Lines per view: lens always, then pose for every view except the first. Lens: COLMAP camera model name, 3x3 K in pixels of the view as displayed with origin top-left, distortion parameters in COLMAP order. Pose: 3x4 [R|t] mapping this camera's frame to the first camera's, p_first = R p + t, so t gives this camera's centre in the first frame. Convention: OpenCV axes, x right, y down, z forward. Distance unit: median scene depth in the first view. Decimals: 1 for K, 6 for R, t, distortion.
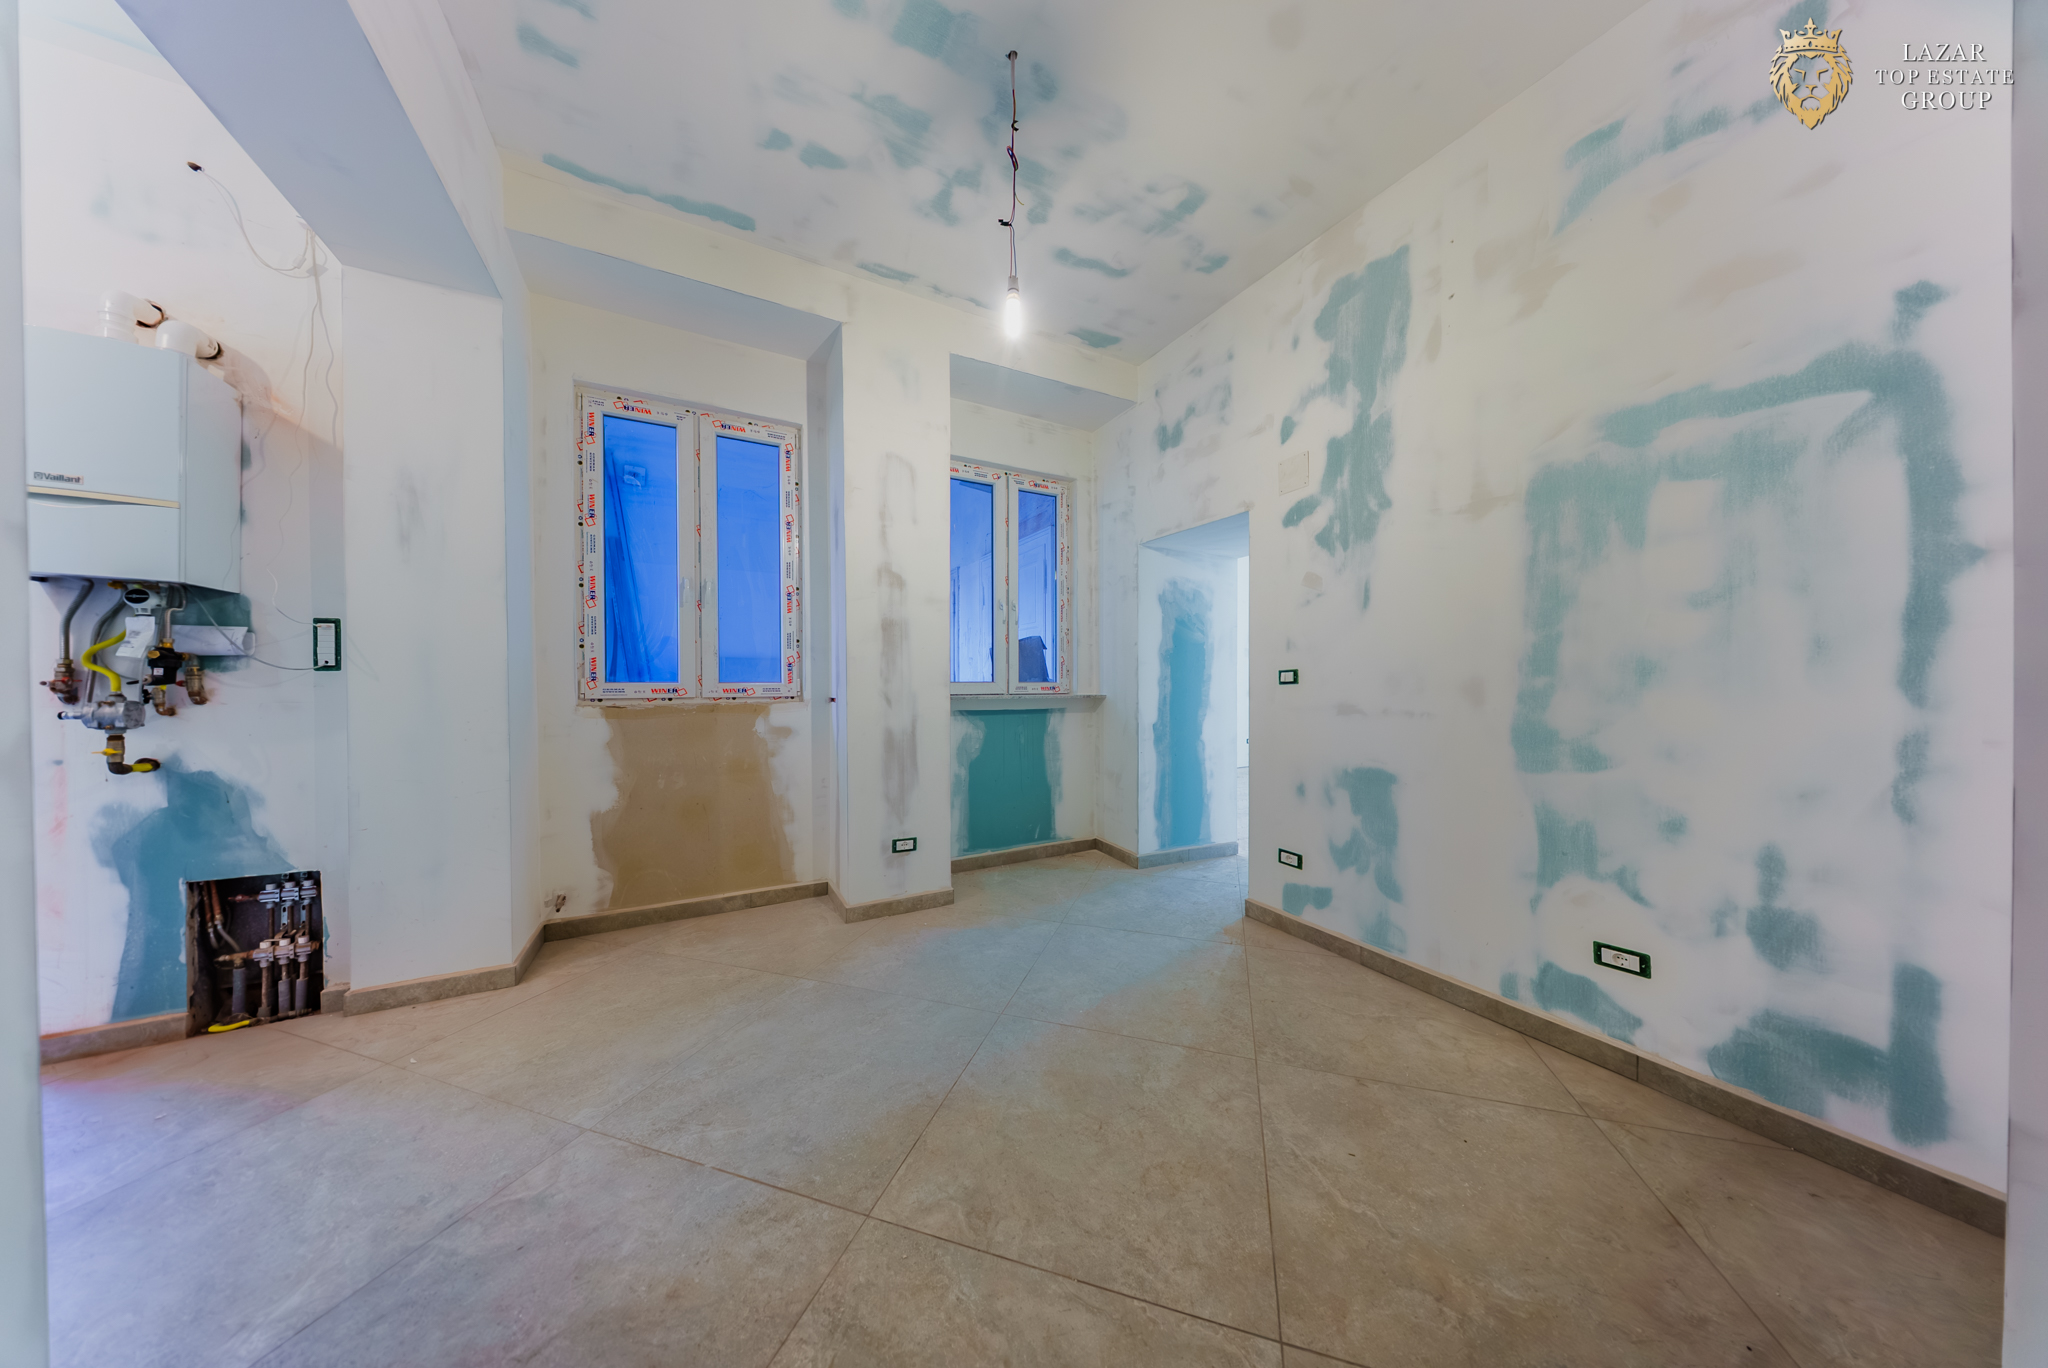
lens RADIAL K [[601.0, 0, 1027.8], [0, 601.0, 686.4], [0, 0, 1]] dist [0.008170, -0.004010]
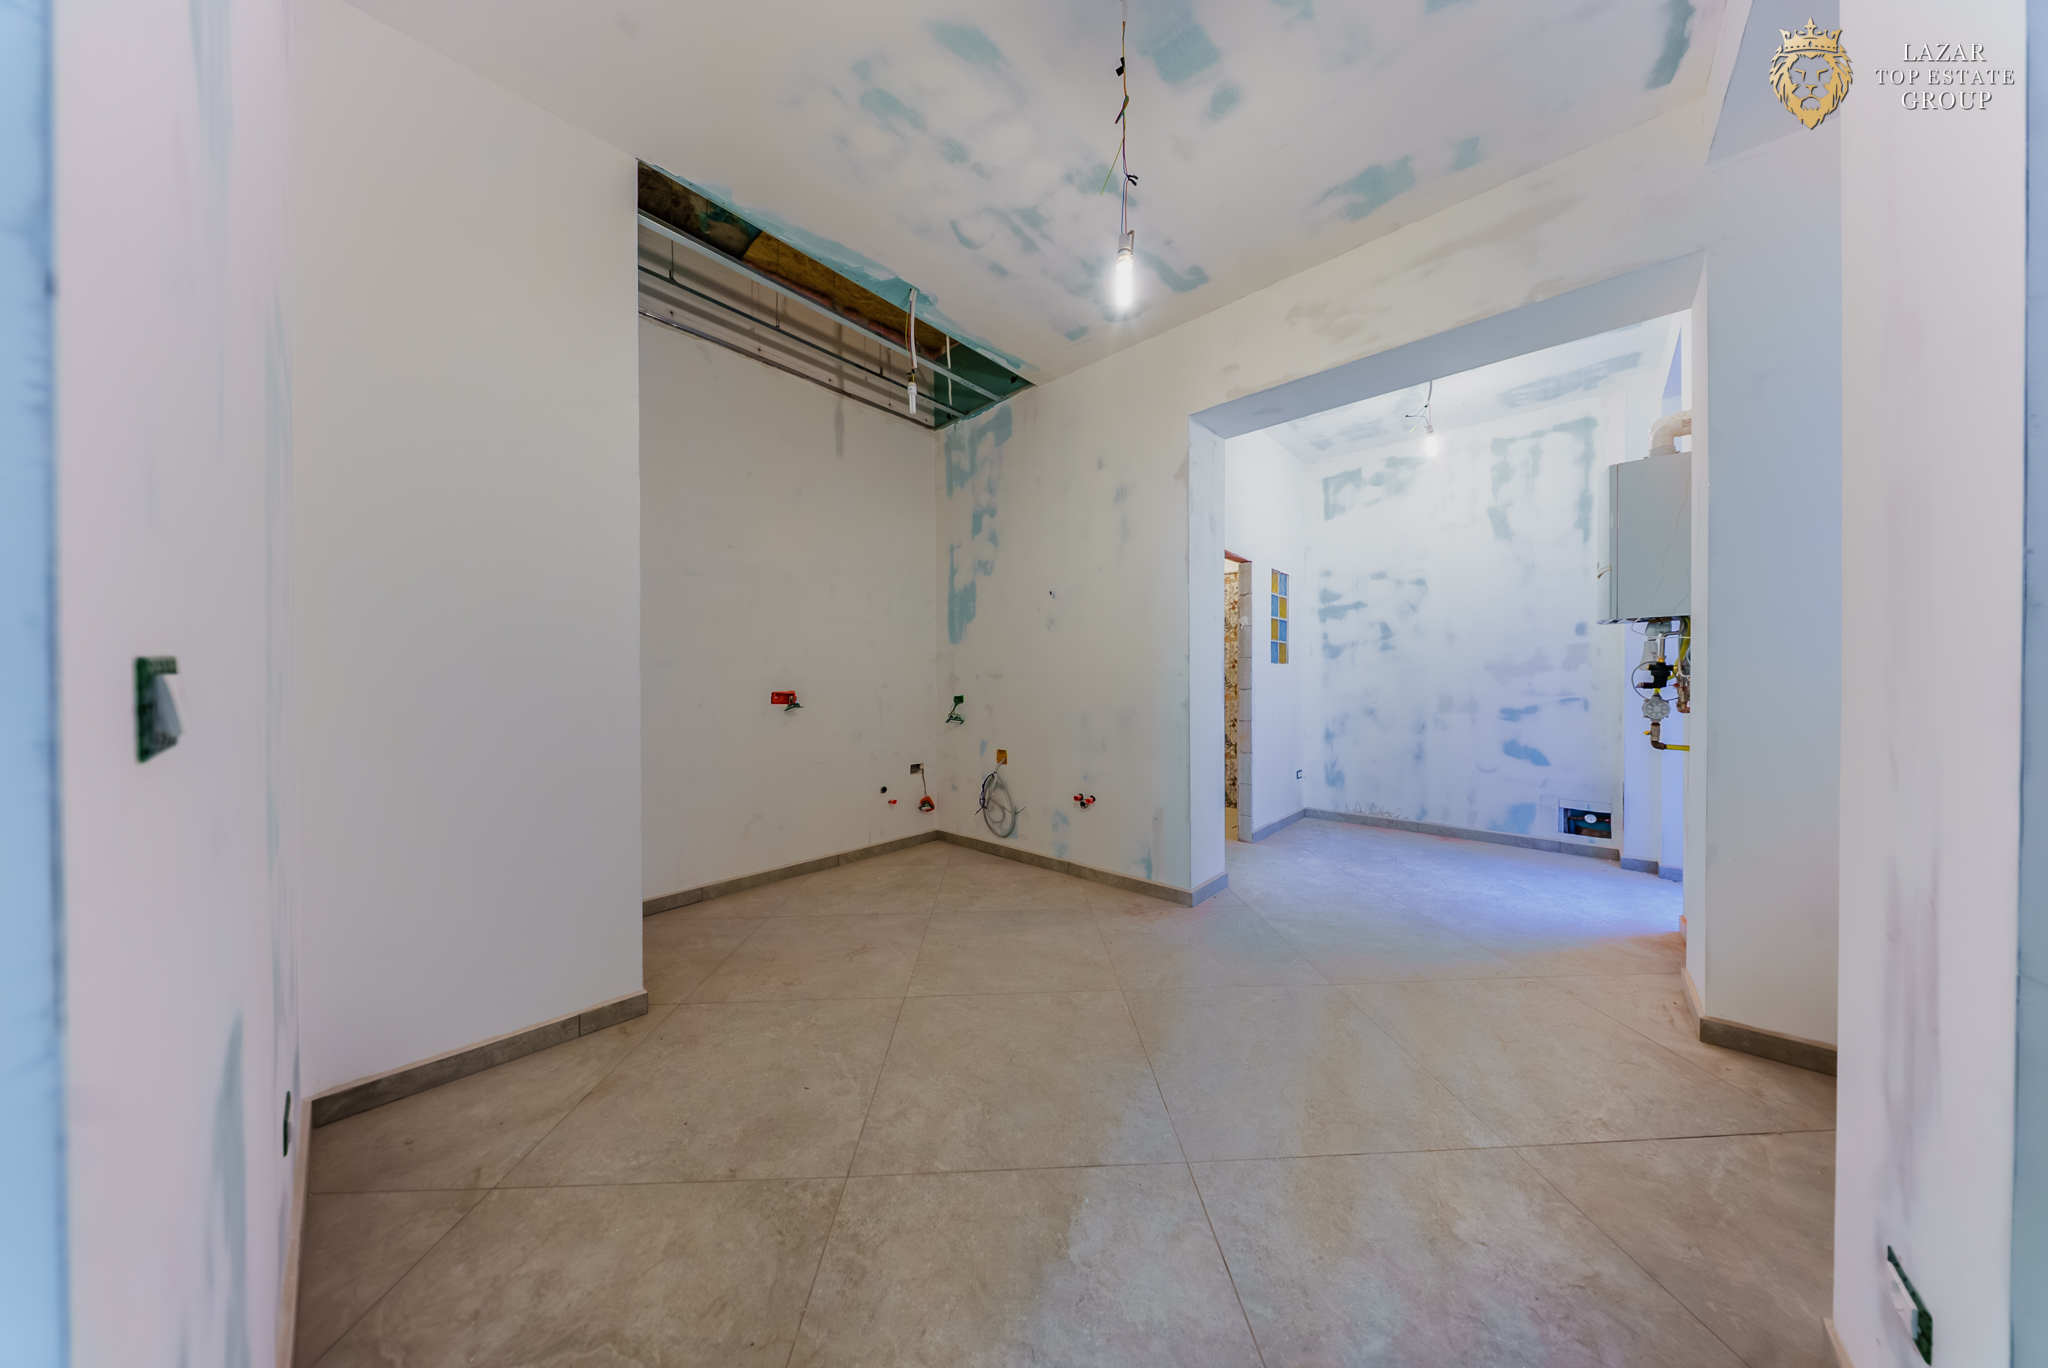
lens RADIAL K [[600.7, 0, 1029.9], [0, 600.7, 683.5], [0, 0, 1]] dist [0.007354, -0.004447]
pose [[-0.938909, 0.006656, -0.344101, 0.370196], [0.002172, 0.999908, 0.013415, -0.032324], [0.344158, 0.011848, -0.938837, 1.597047]]
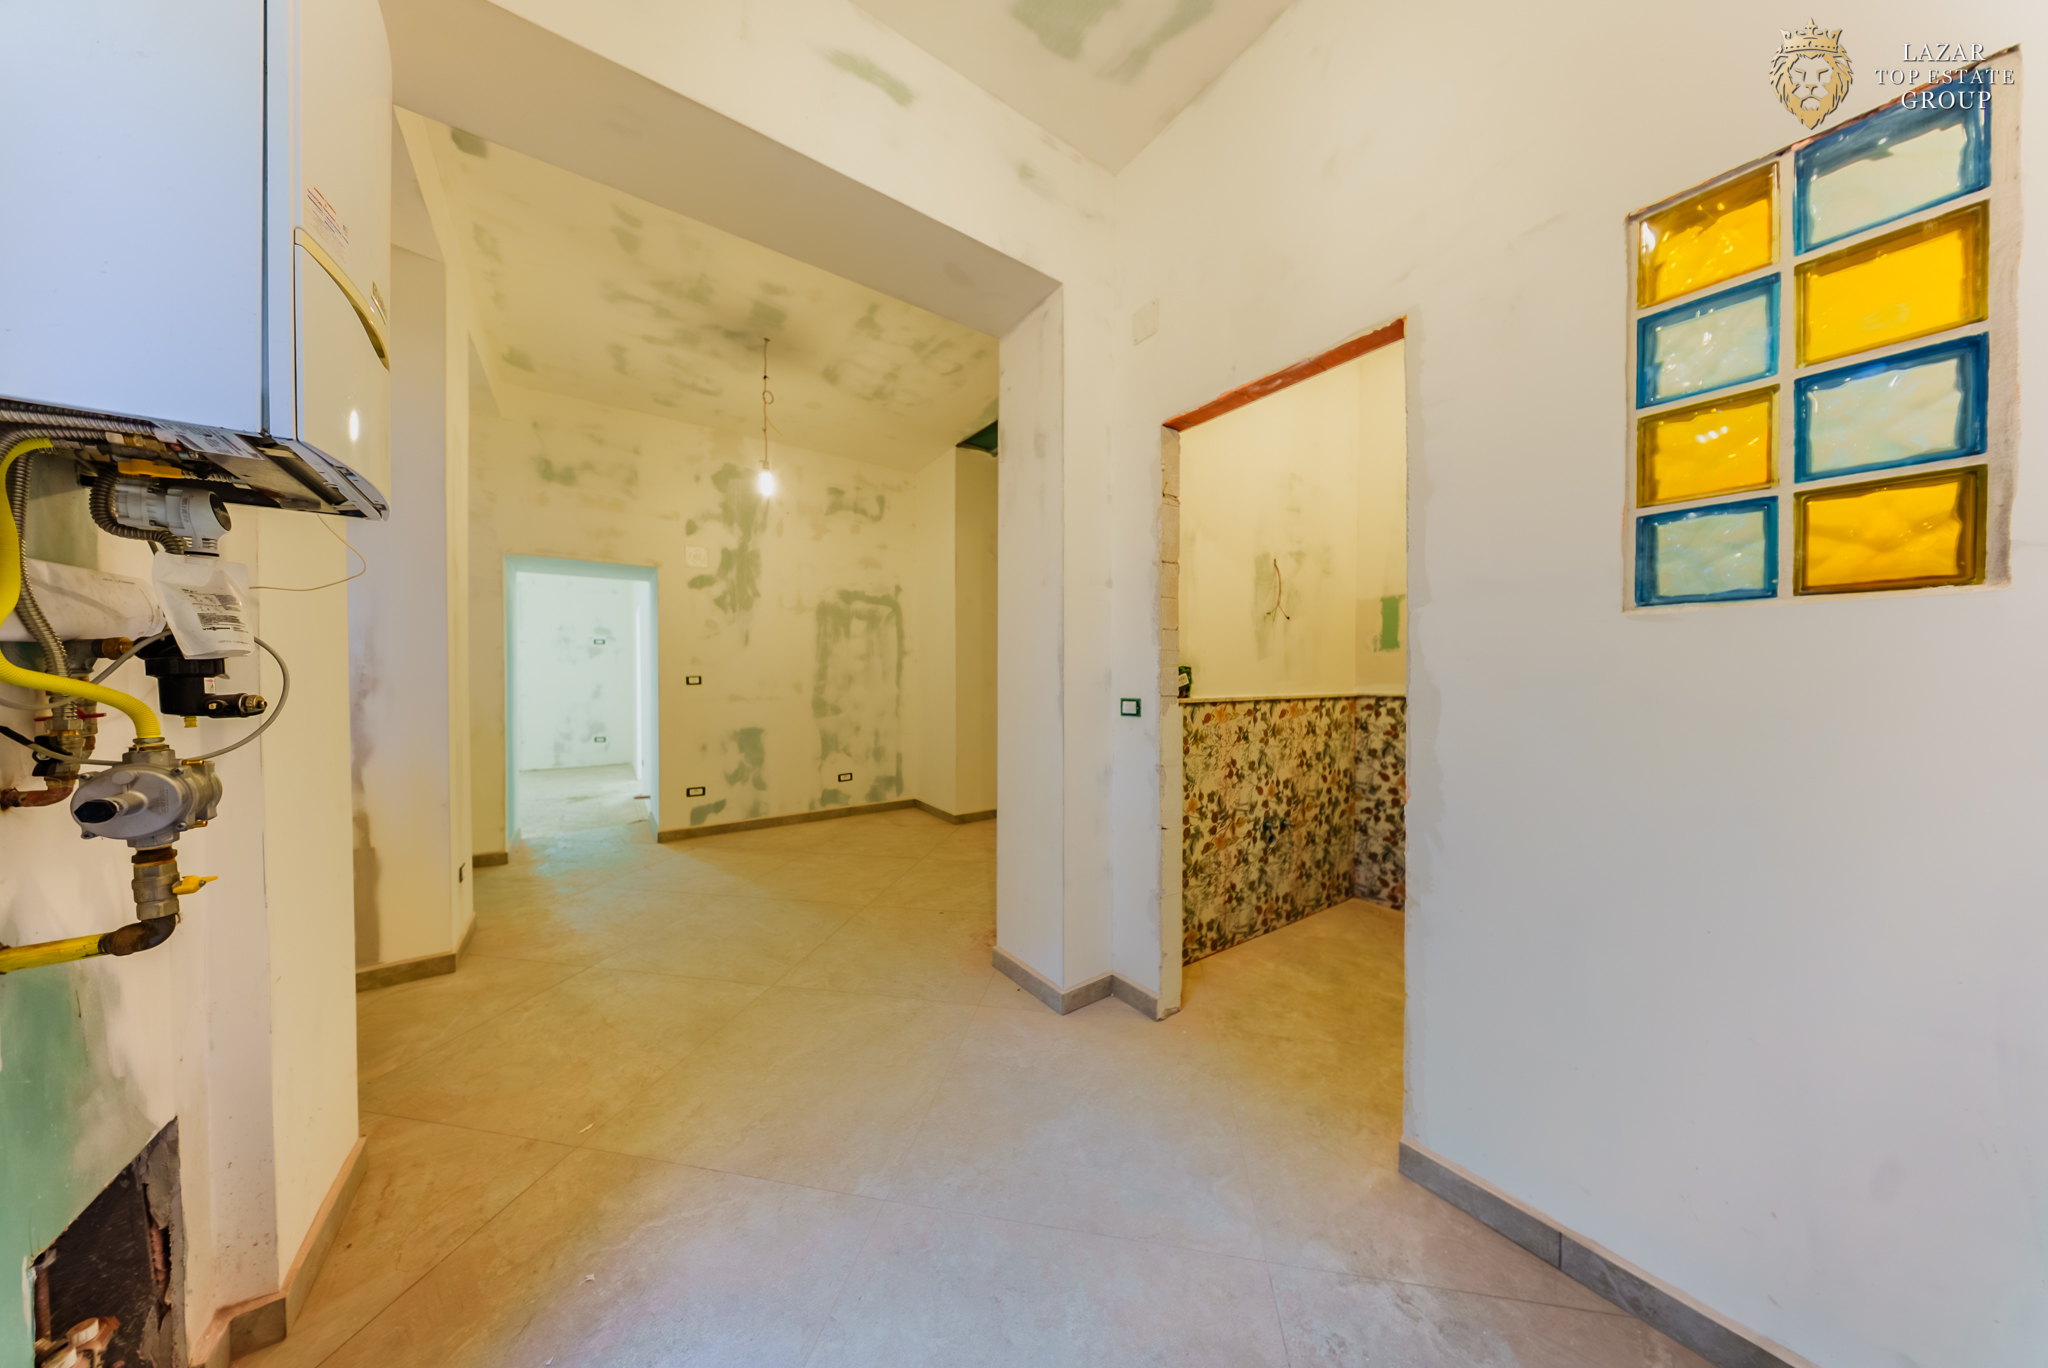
lens RADIAL K [[601.6, 0, 1028.8], [0, 601.6, 684.1], [0, 0, 1]] dist [0.008541, -0.004021]
pose [[-0.129766, -0.010355, 0.991491, -1.709790], [0.008017, 0.999902, 0.011493, -0.023504], [-0.991512, 0.009440, -0.129670, 0.411799]]
